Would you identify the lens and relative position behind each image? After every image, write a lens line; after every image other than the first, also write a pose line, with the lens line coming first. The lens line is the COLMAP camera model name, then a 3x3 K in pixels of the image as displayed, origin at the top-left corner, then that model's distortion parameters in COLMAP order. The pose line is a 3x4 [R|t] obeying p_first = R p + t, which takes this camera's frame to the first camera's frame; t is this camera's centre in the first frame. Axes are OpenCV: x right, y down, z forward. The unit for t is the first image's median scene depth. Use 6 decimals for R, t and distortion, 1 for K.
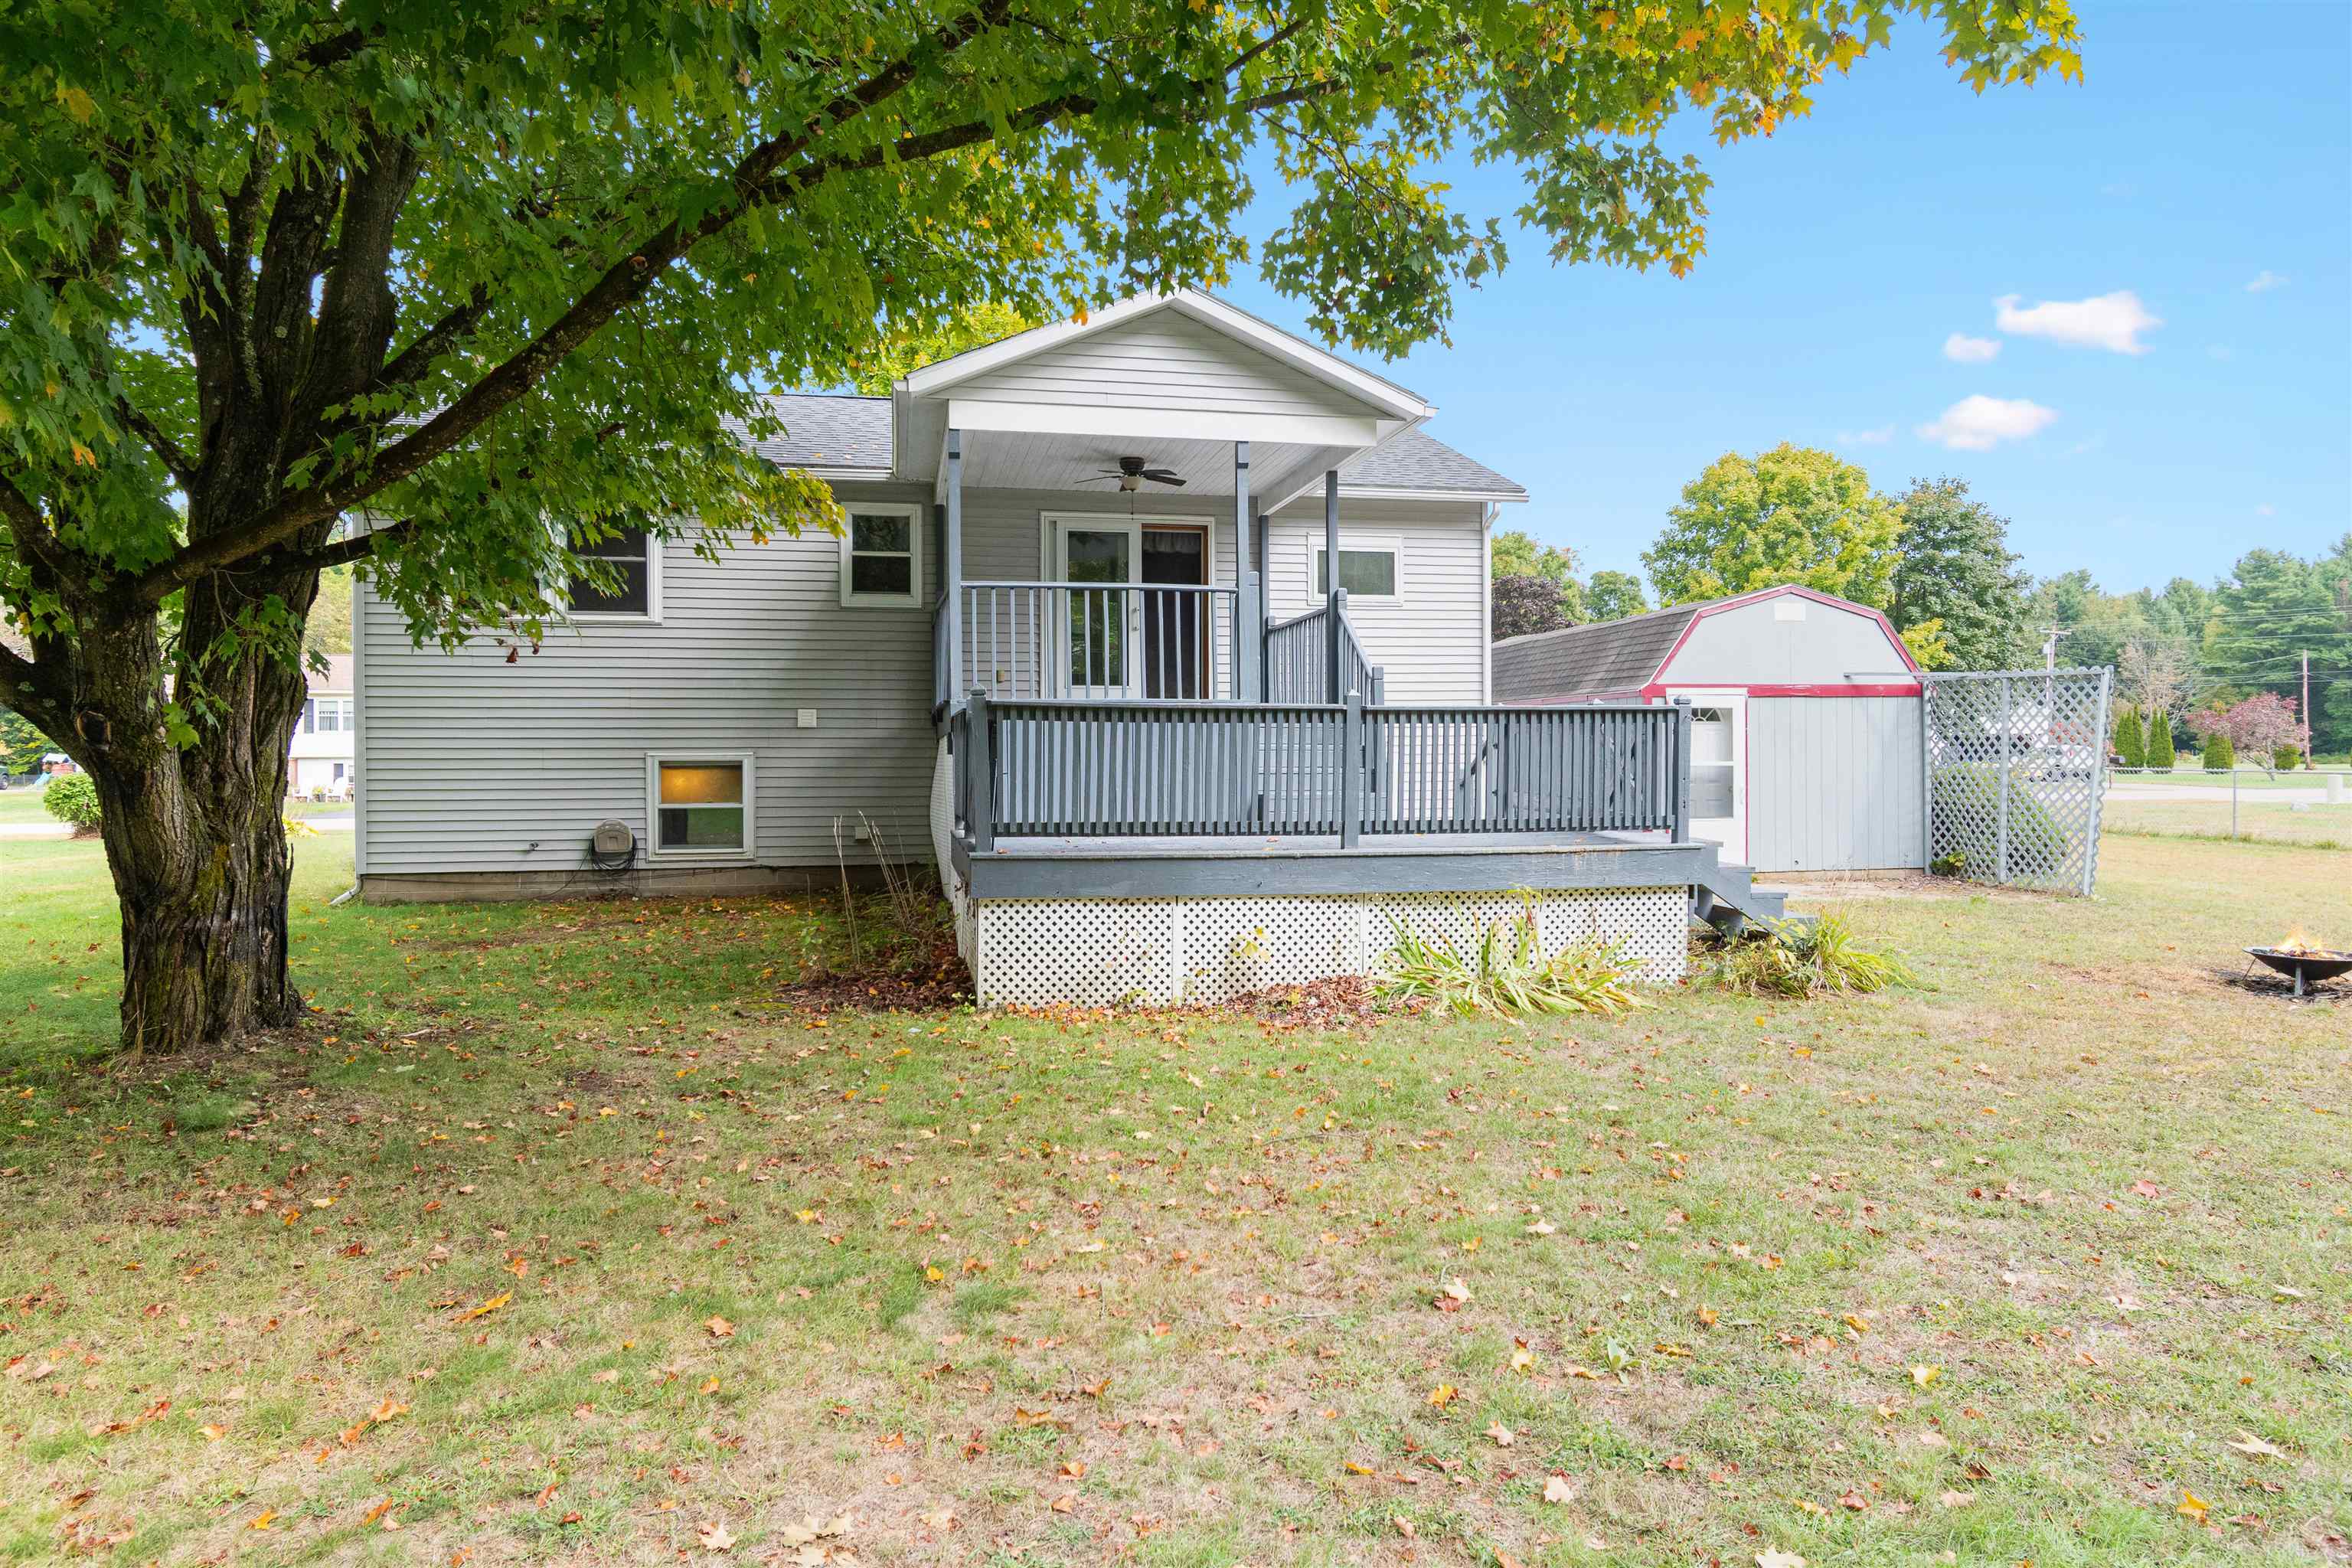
lens RADIAL K [[1424.0, 0, 1176.0], [0, 1424.0, 784.0], [0, 0, 1]] dist [-0.000267, 0.000271]
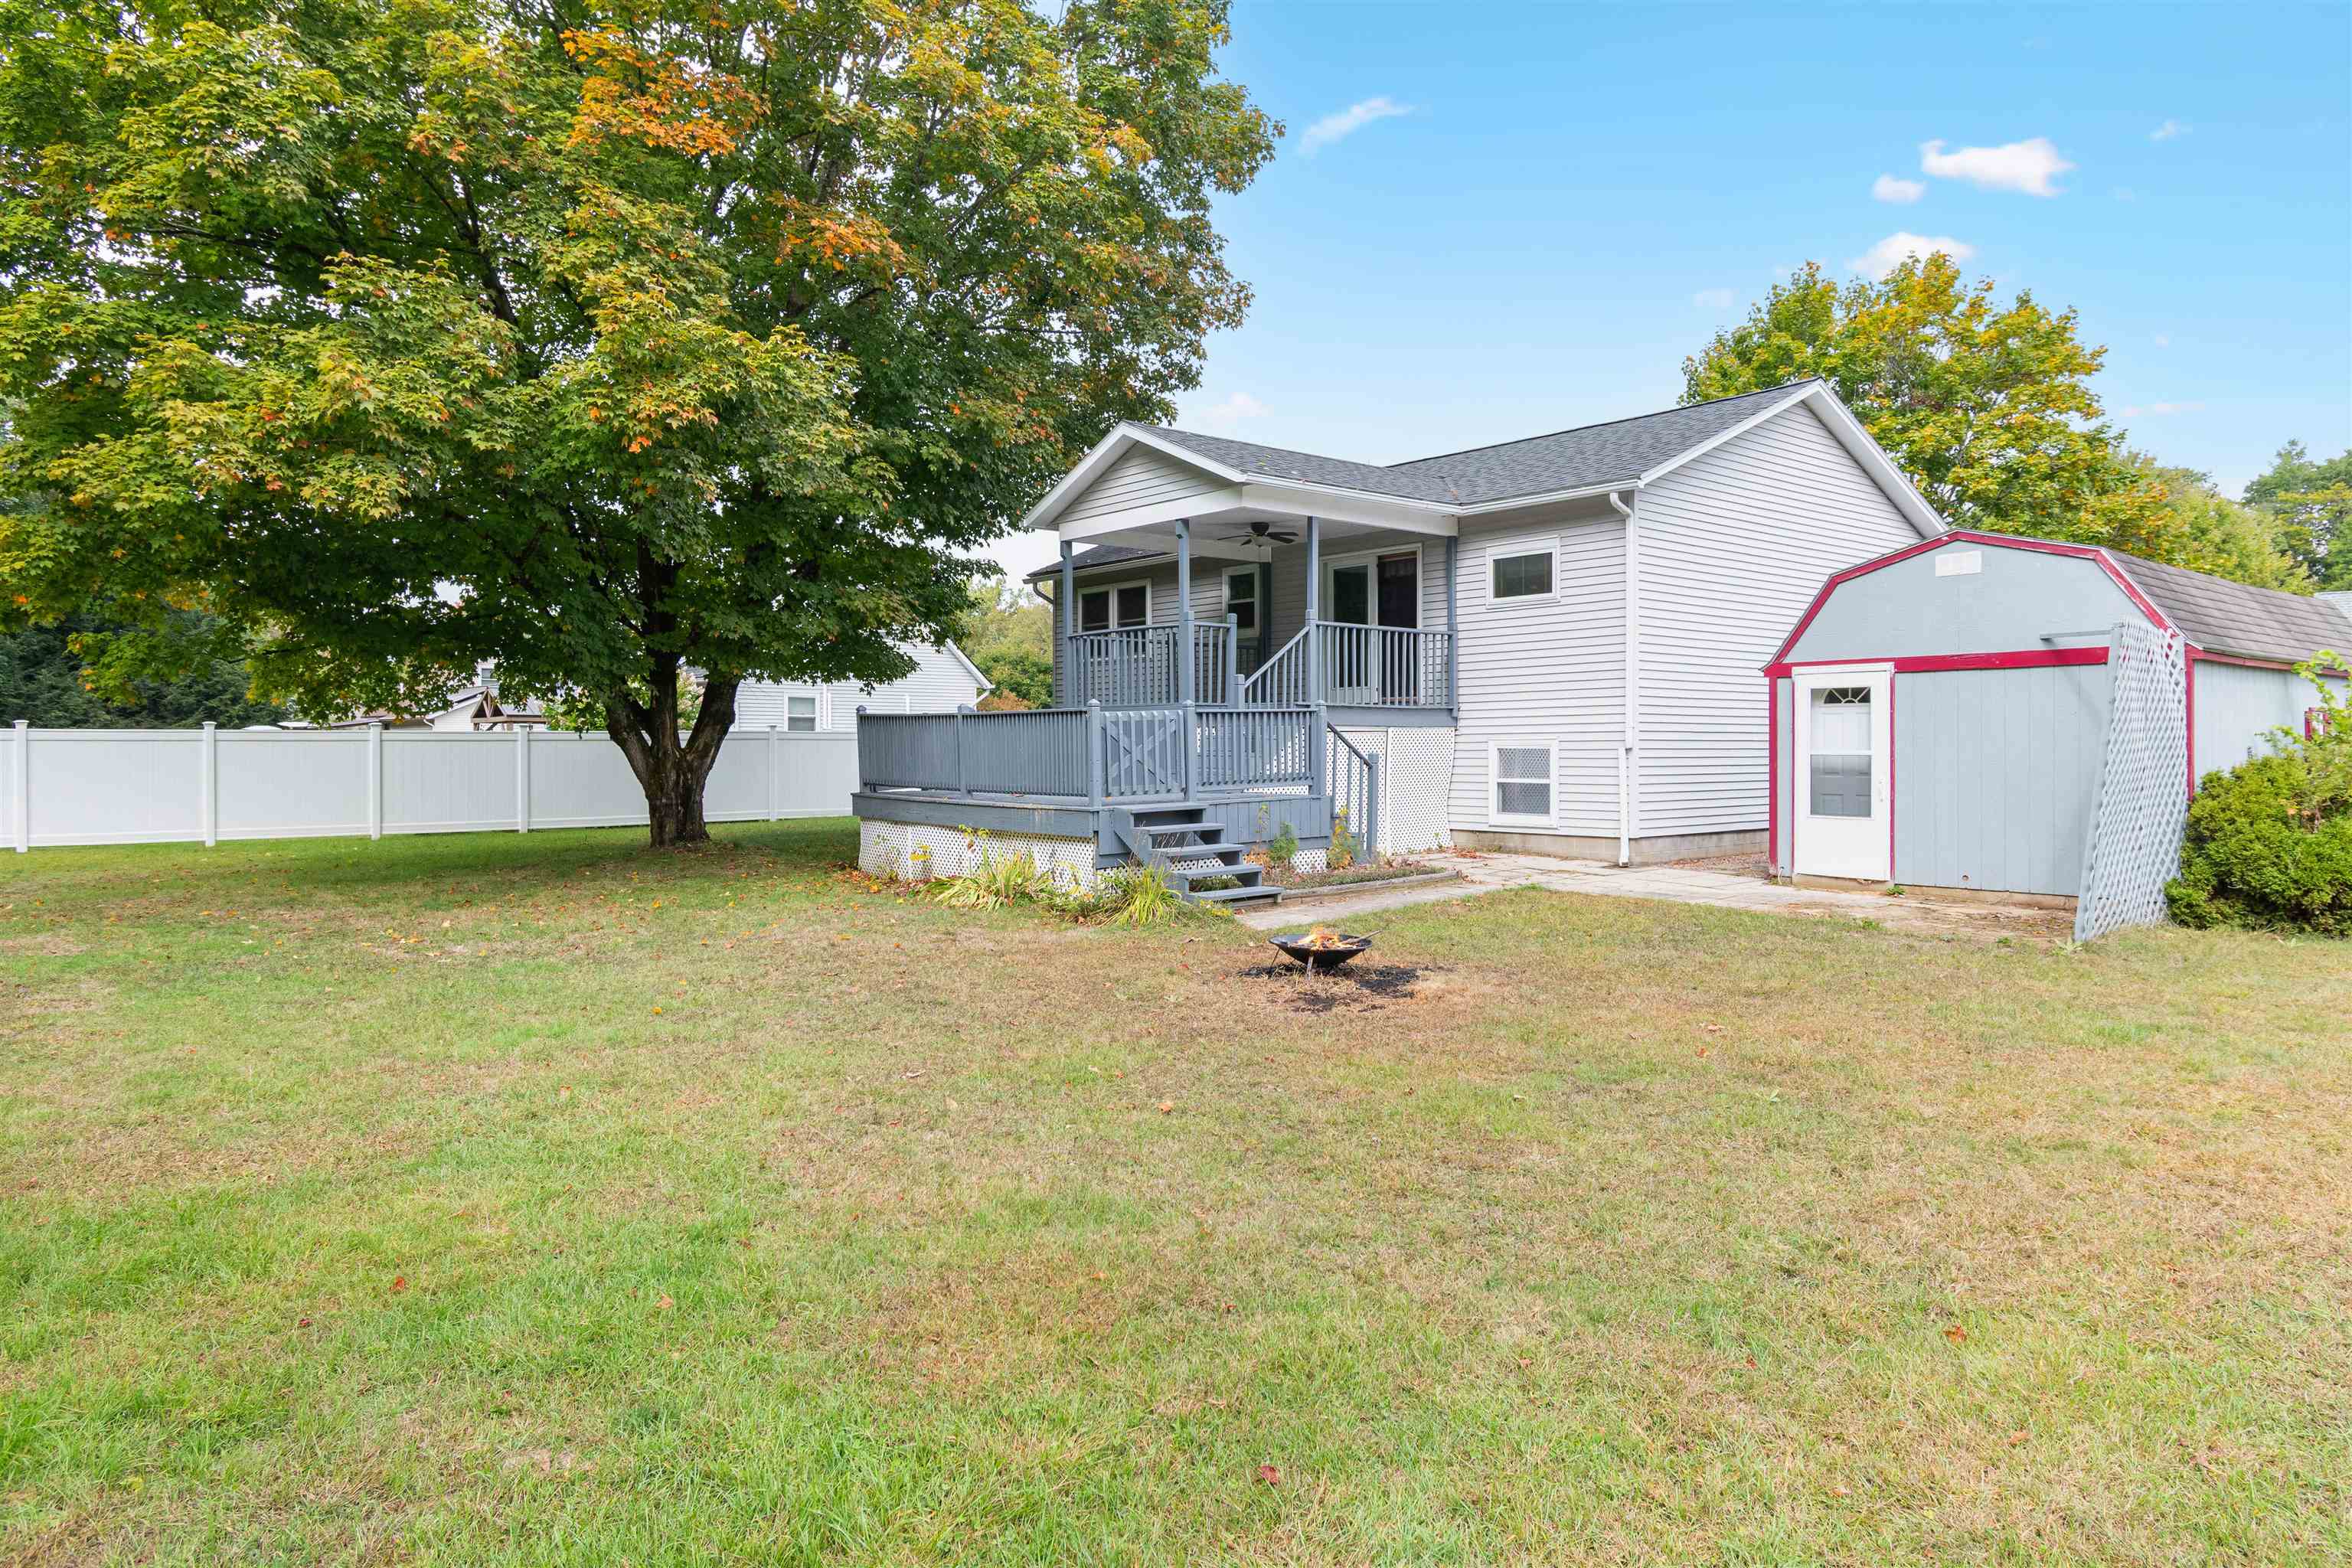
lens RADIAL K [[1417.5, 0, 1180.9], [0, 1417.5, 742.0], [0, 0, 1]] dist [0.004324, 0.000750]
pose [[0.475319, 0.002556, -0.879810, 0.956875], [-0.018580, 0.999802, -0.007133, -0.007833], [0.879617, 0.019737, 0.475272, 0.253409]]
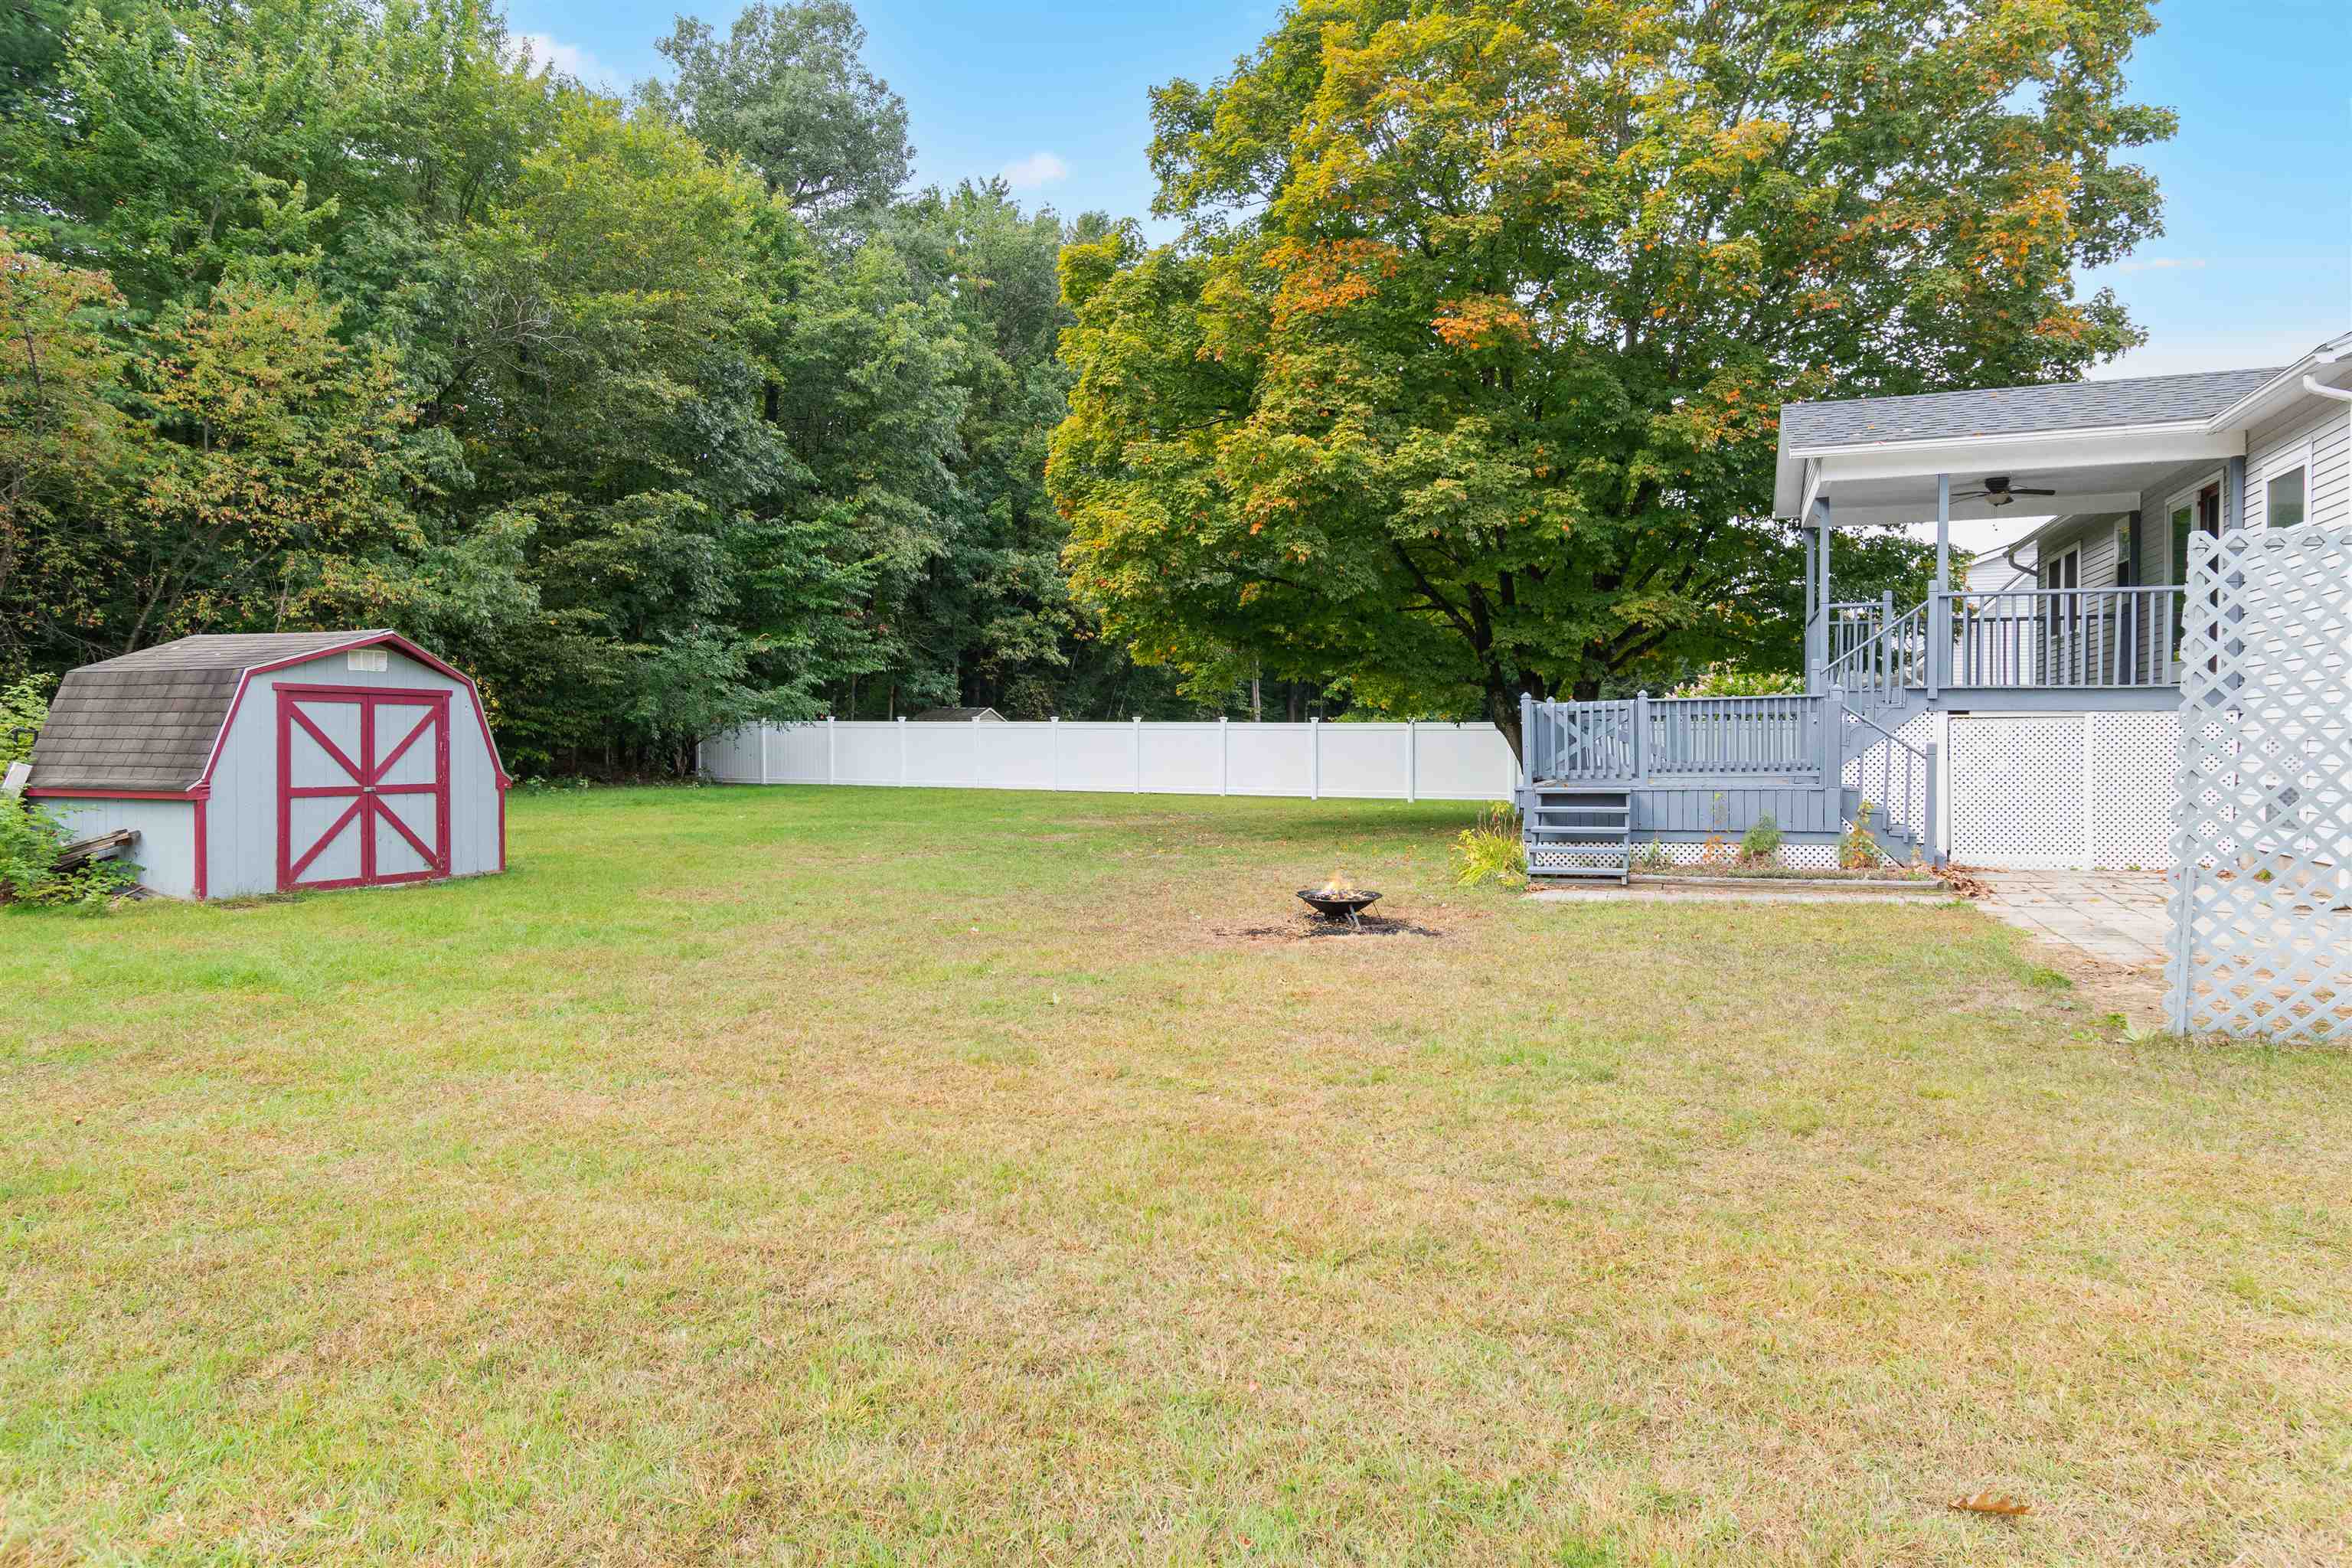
lens RADIAL K [[1322.0, 0, 1176.2], [0, 1322.0, 737.4], [0, 0, 1]] dist [0.000051, 0.000026]
pose [[-0.564506, 0.004828, -0.825415, 1.075147], [-0.017616, 0.999685, 0.017895, -0.019615], [0.825241, 0.024642, -0.564243, 0.906030]]
